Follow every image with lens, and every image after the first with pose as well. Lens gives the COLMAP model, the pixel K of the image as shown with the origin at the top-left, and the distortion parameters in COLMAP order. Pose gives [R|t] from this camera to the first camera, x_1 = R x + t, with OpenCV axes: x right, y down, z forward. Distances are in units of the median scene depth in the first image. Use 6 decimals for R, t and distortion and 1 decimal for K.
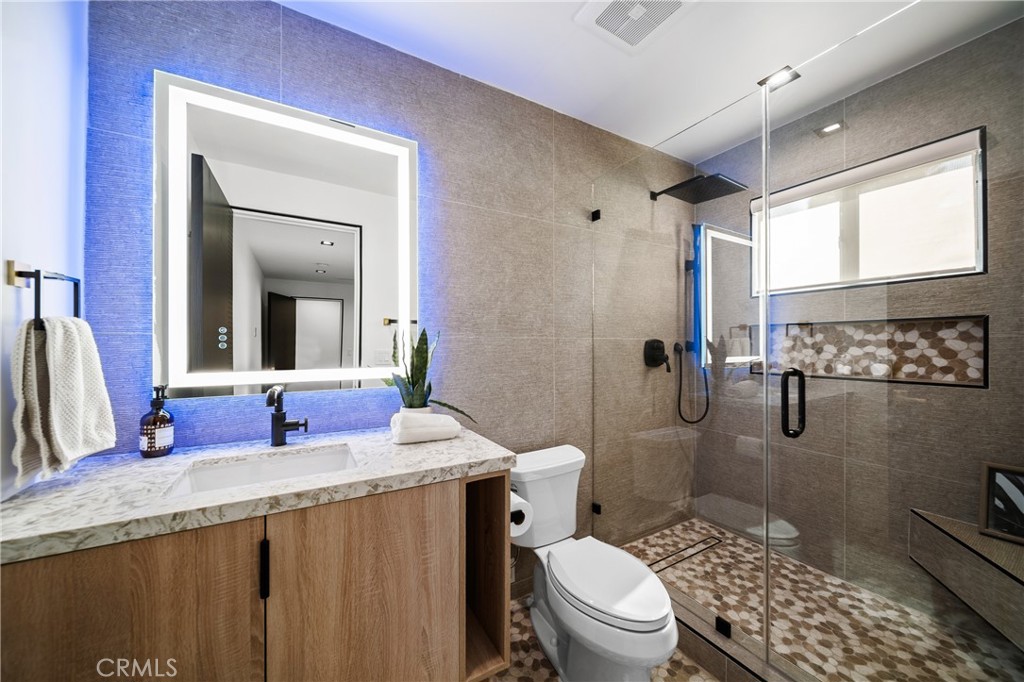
lens RADIAL K [[366.7, 0, 498.9], [0, 366.7, 342.1], [0, 0, 1]] dist [-0.001162, -0.000443]
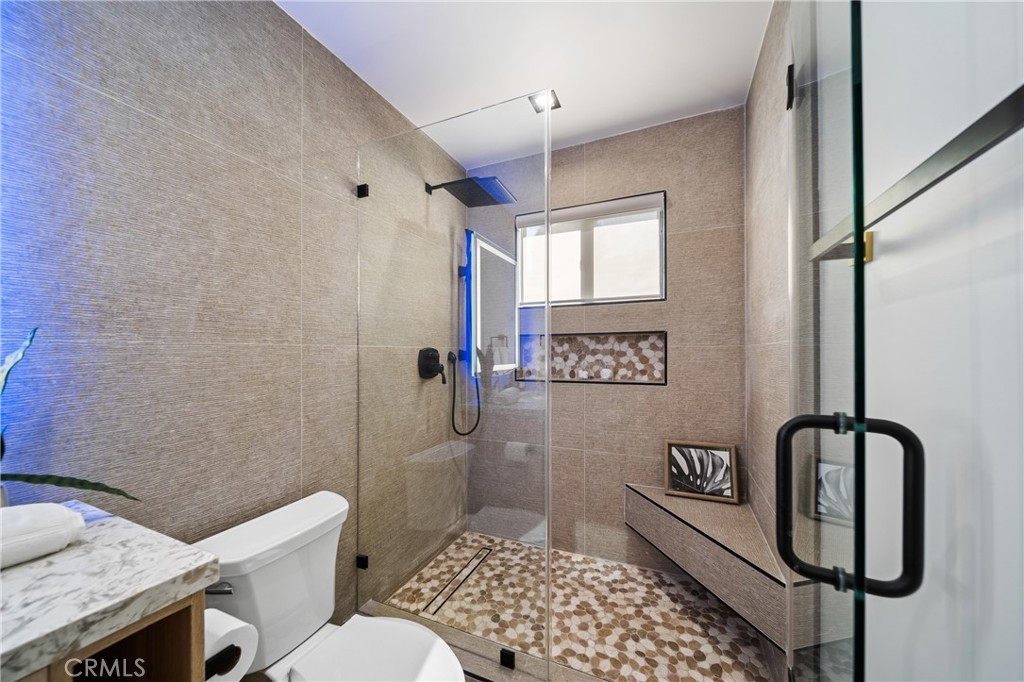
lens RADIAL K [[367.0, 0, 512.4], [0, 367.0, 348.4], [0, 0, 1]] dist [-0.001555, -0.000410]
pose [[0.785951, 0.004858, 0.618269, 0.034714], [0.000012, 0.999969, -0.007874, 0.001137], [-0.618288, 0.006196, 0.785927, 0.202821]]
